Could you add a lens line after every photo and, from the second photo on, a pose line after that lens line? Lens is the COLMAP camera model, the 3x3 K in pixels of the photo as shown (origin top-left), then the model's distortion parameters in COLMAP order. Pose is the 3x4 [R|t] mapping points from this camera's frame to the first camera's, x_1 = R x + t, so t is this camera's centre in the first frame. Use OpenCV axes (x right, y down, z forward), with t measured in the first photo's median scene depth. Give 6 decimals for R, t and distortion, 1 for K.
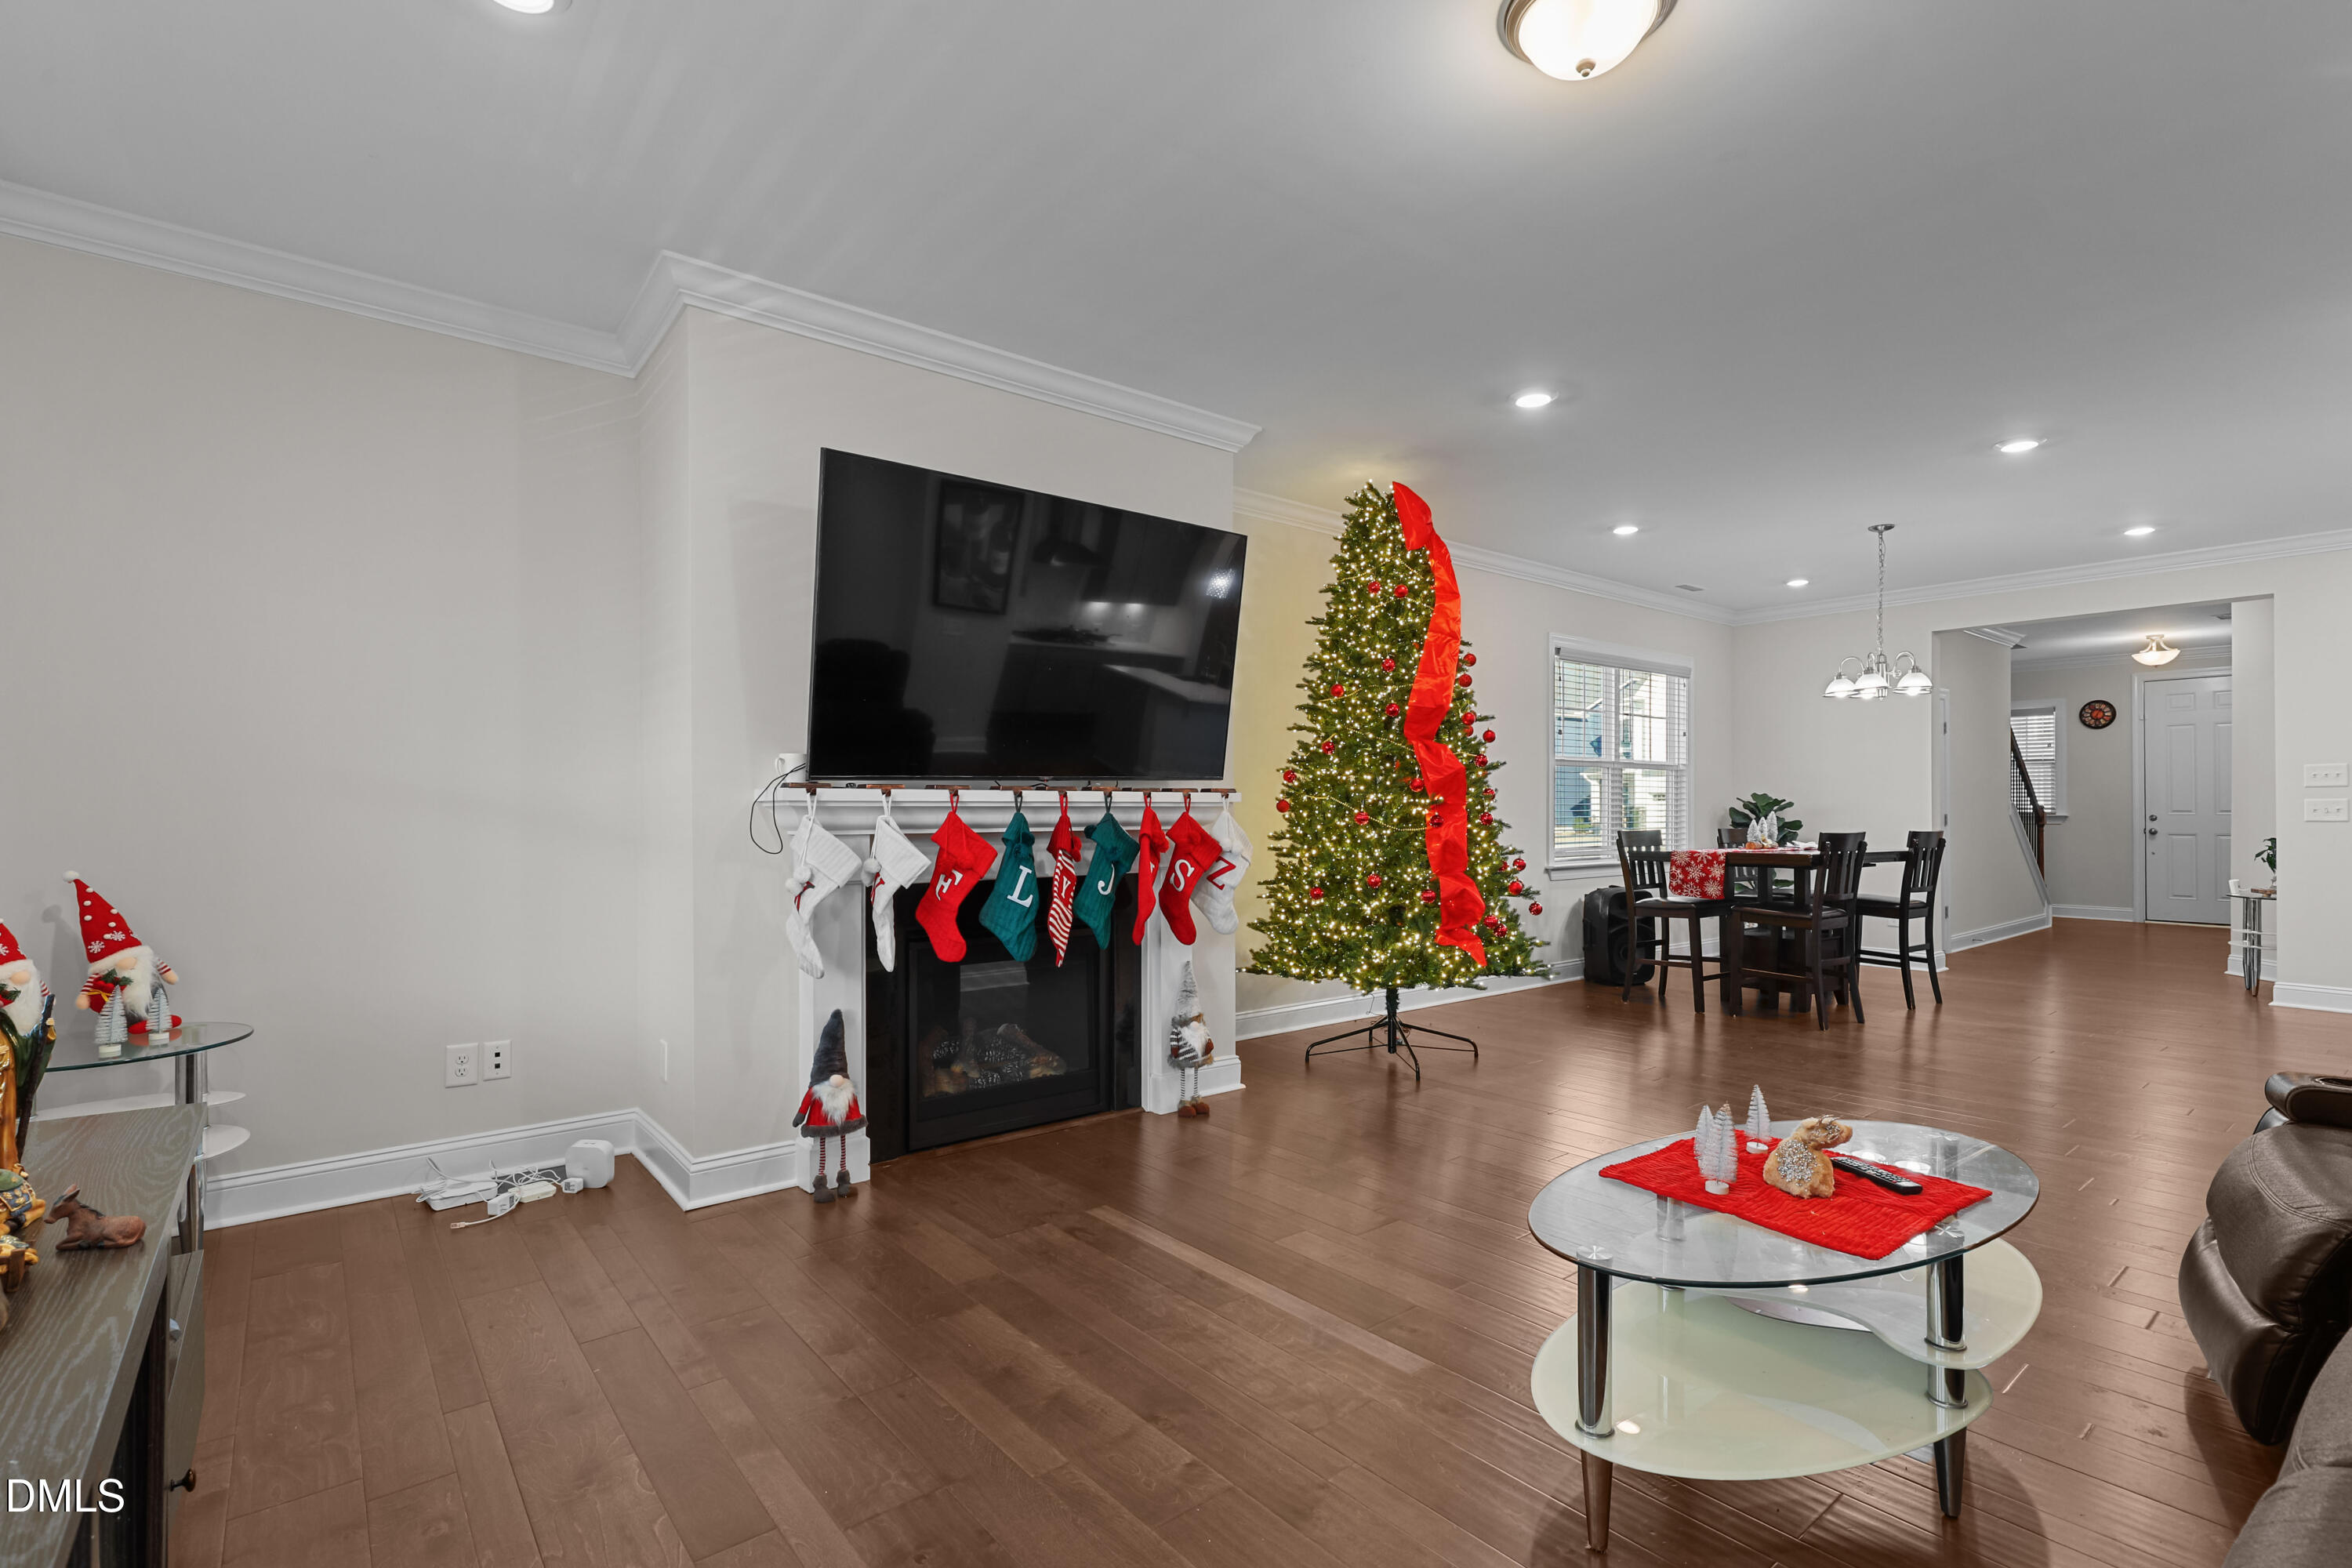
lens RADIAL K [[1083.0, 0, 1197.0], [0, 1083.0, 795.6], [0, 0, 1]] dist [-0.004649, -0.000021]
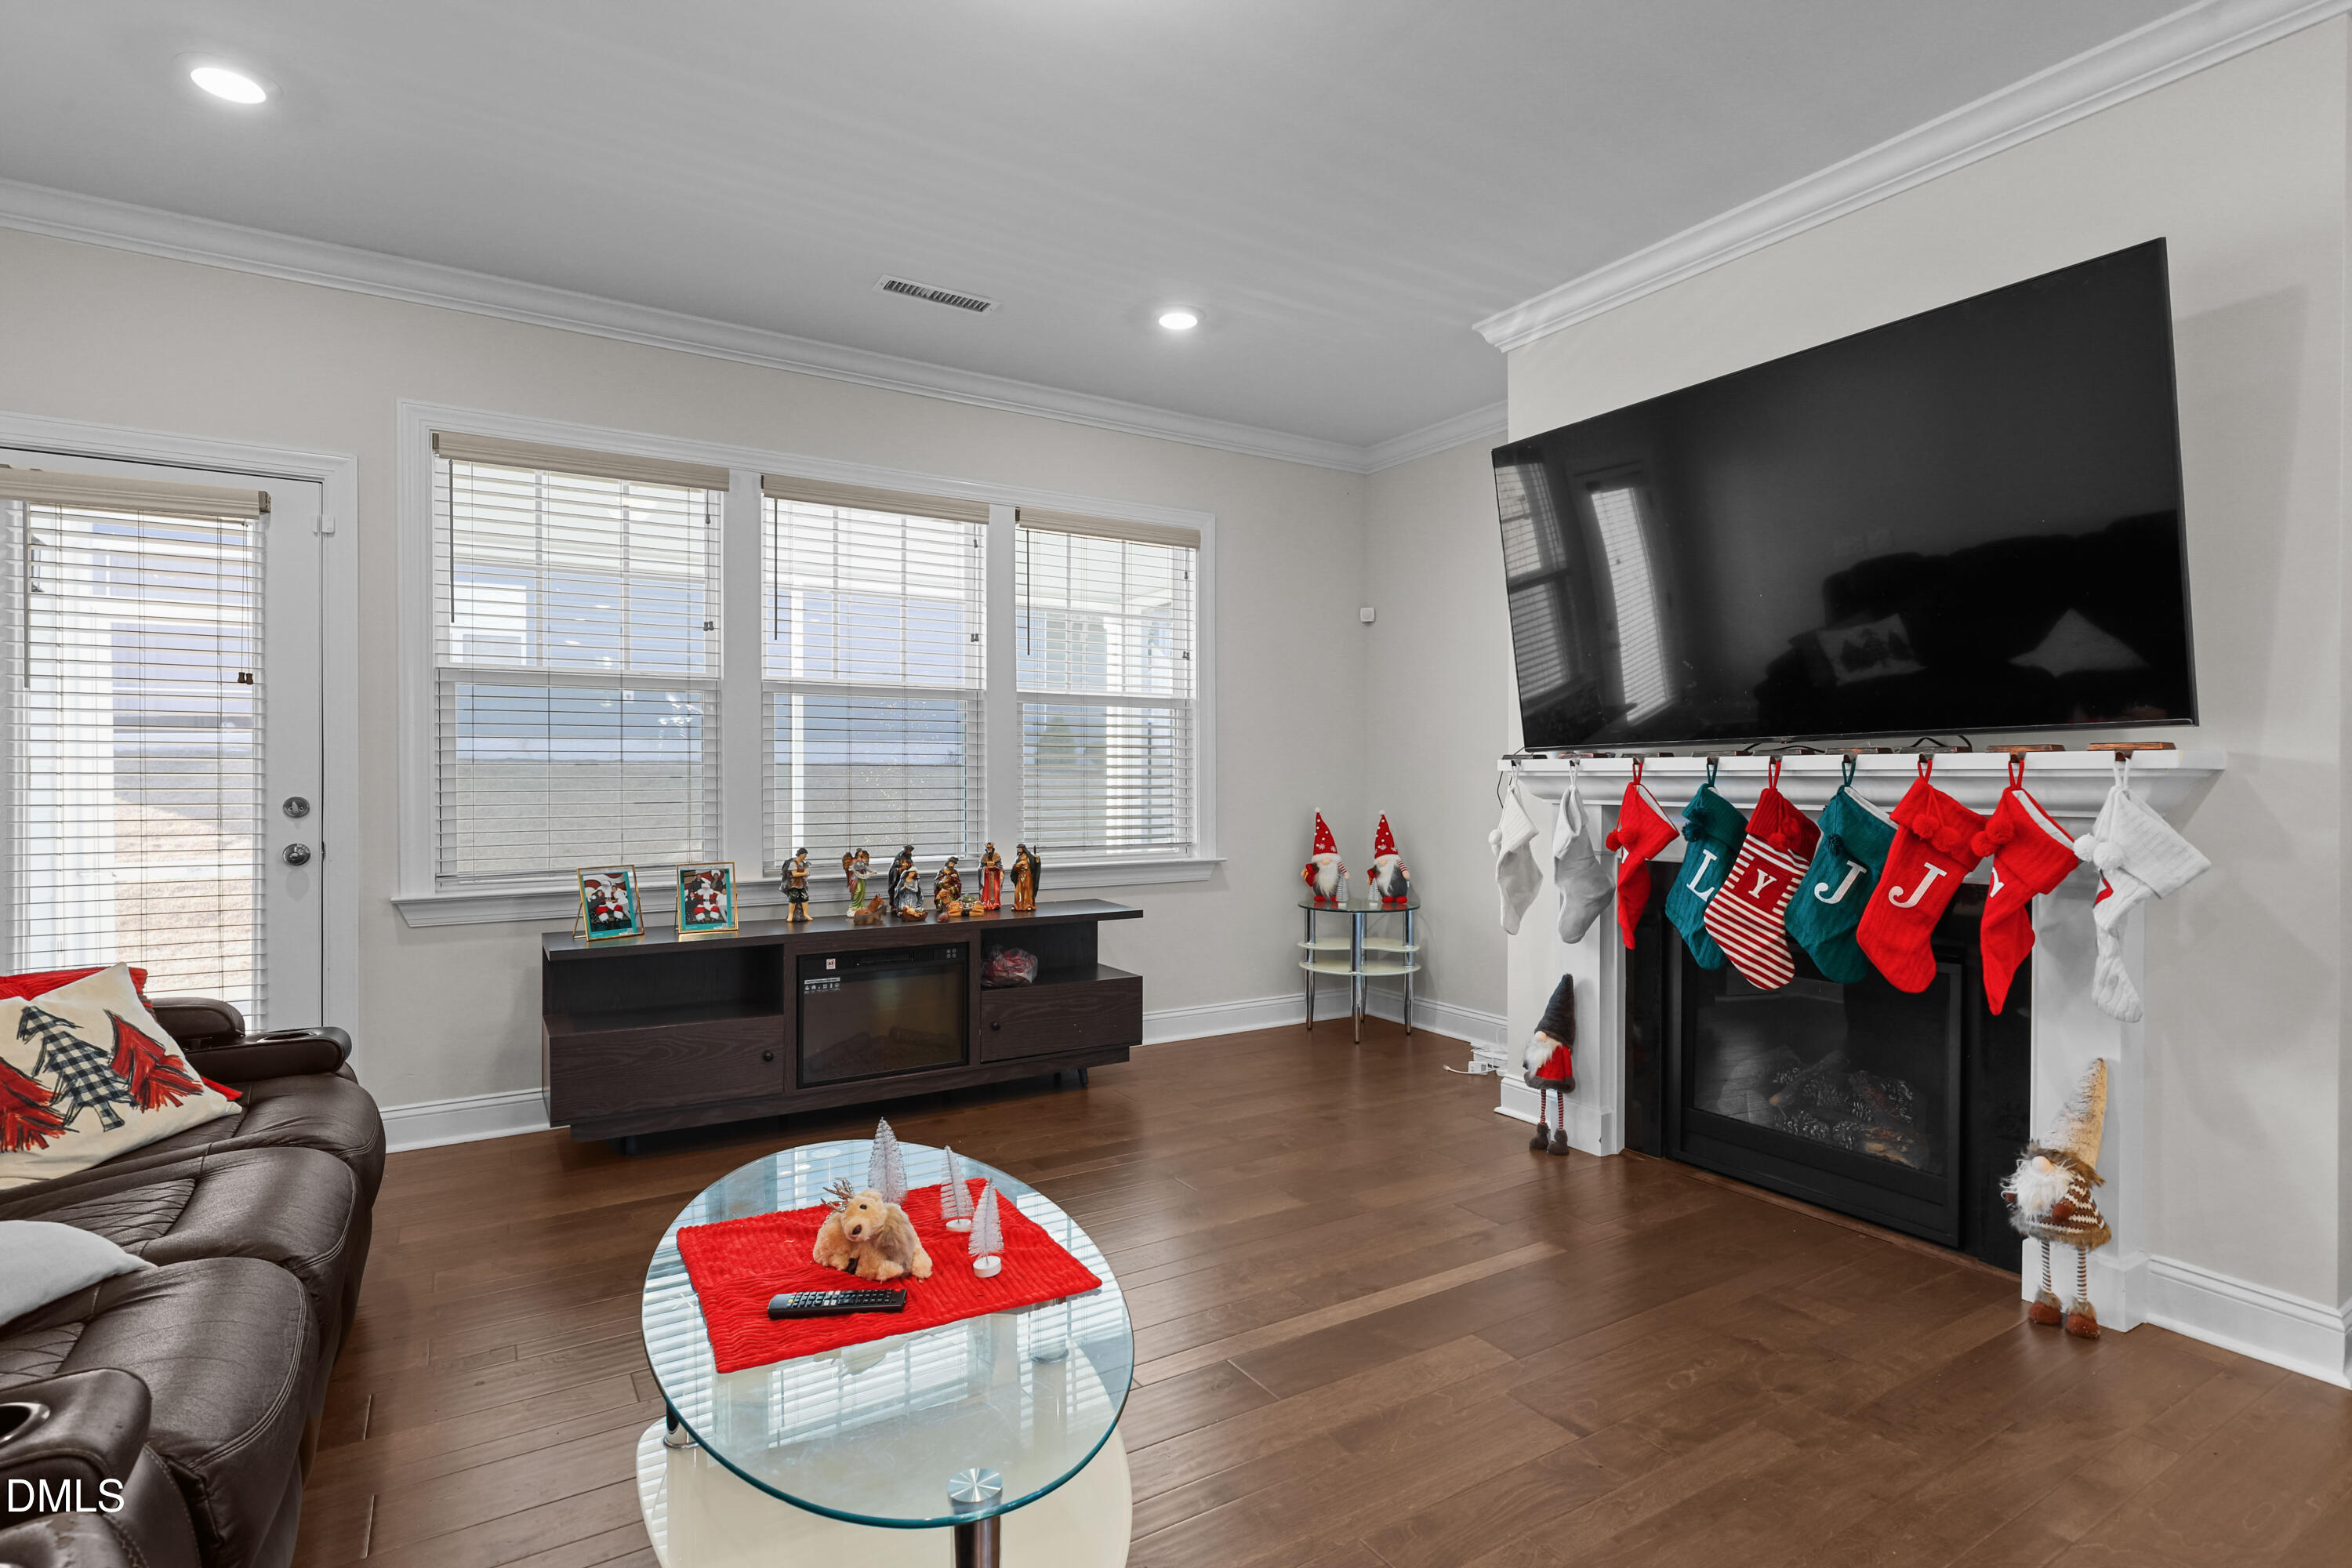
lens RADIAL K [[1135.6, 0, 1184.0], [0, 1135.6, 780.2], [0, 0, 1]] dist [-0.016807, -0.000458]
pose [[-0.114600, 0.005585, -0.993396, 0.705771], [0.008496, 0.999953, 0.004642, 0.005602], [0.993375, -0.007908, -0.114642, 0.696325]]
